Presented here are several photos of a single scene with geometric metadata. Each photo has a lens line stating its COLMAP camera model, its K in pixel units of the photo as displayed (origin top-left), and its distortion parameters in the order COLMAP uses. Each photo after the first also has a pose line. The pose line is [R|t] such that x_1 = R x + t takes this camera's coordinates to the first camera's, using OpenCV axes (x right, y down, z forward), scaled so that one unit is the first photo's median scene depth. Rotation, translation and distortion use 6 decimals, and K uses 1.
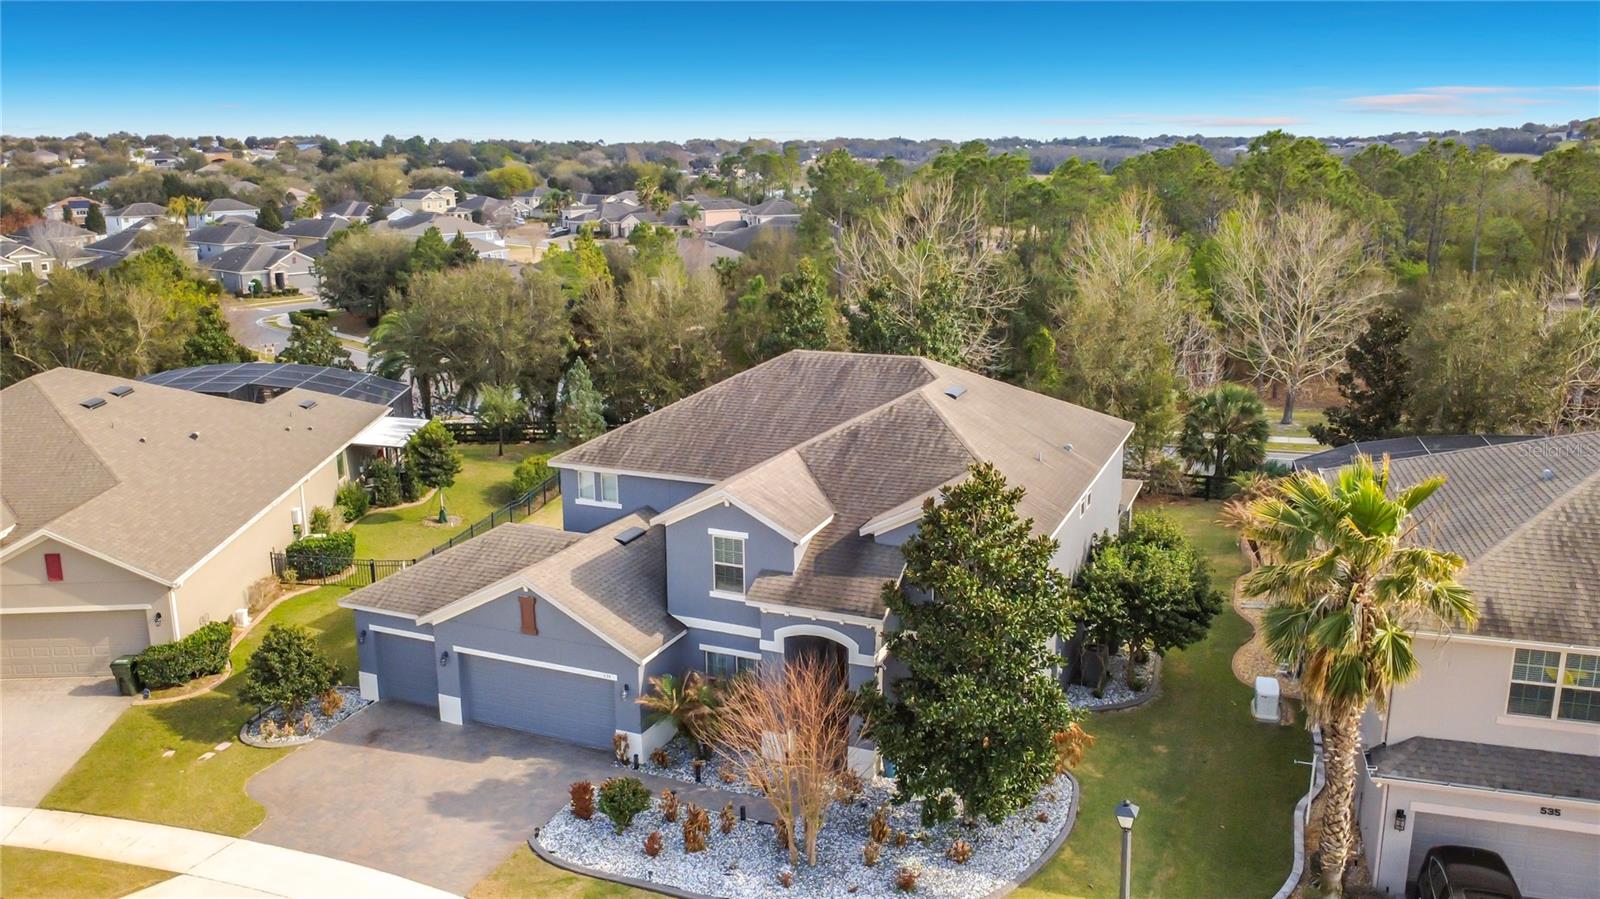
lens RADIAL K [[1234.9, 0, 800.0], [0, 1234.9, 449.5], [0, 0, 1]] dist [-0.030637, 0.001398]
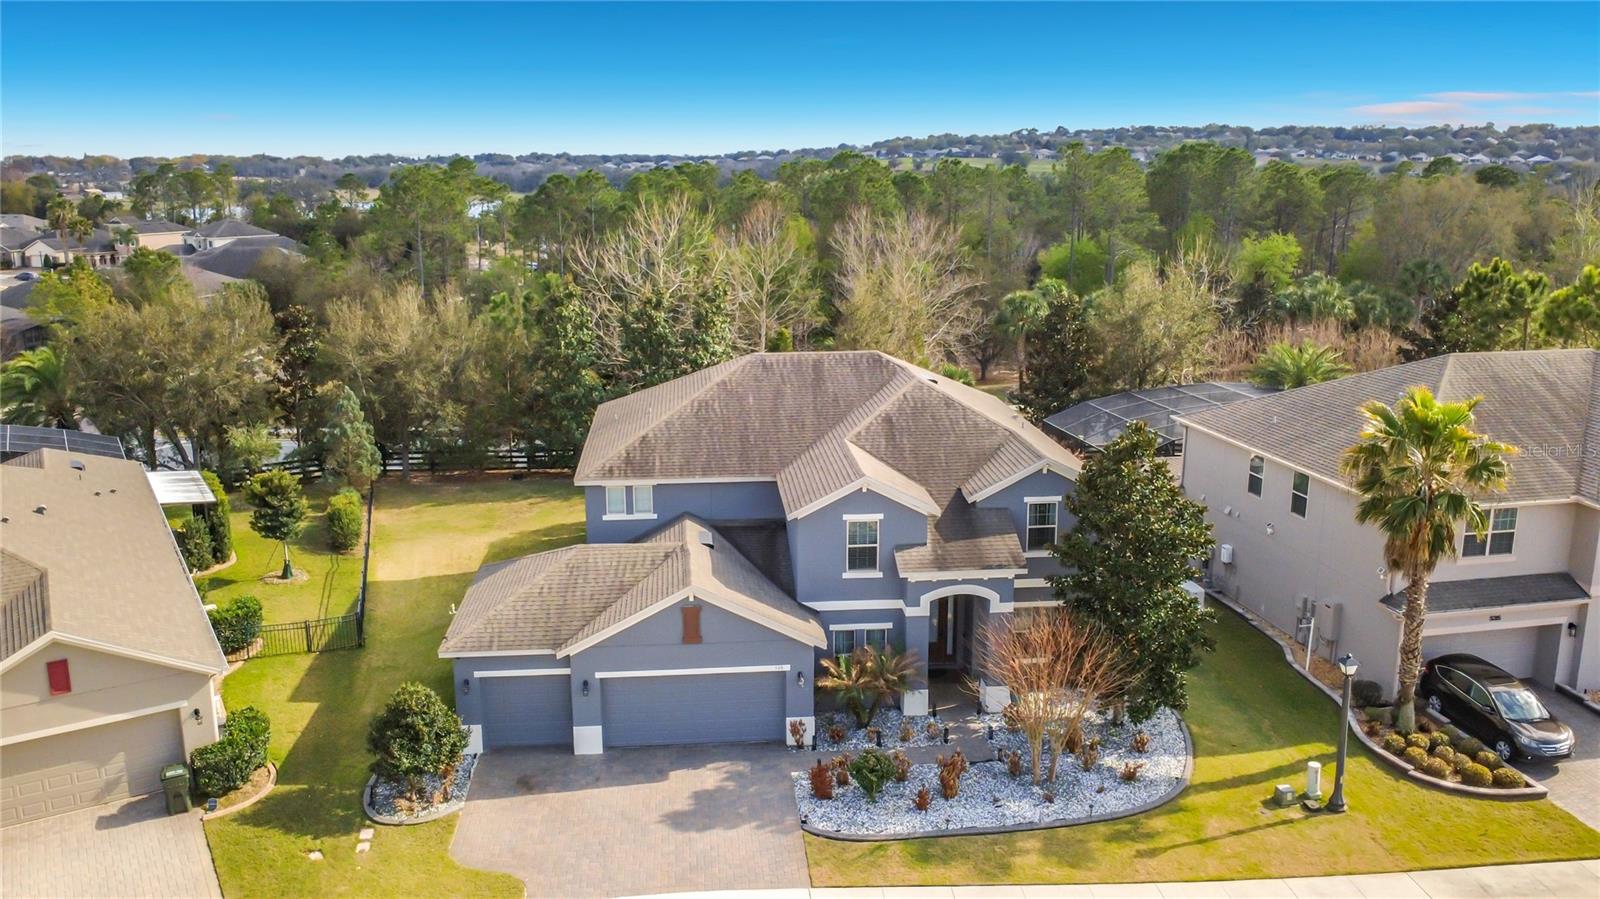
lens RADIAL K [[1201.3, 0, 800.0], [0, 1201.3, 449.5], [0, 0, 1]] dist [-0.022694, -0.007832]
pose [[0.879427, -0.103686, 0.464605, -0.580171], [0.107081, 0.994066, 0.019158, -0.016863], [-0.463834, 0.032903, 0.885311, 0.084933]]
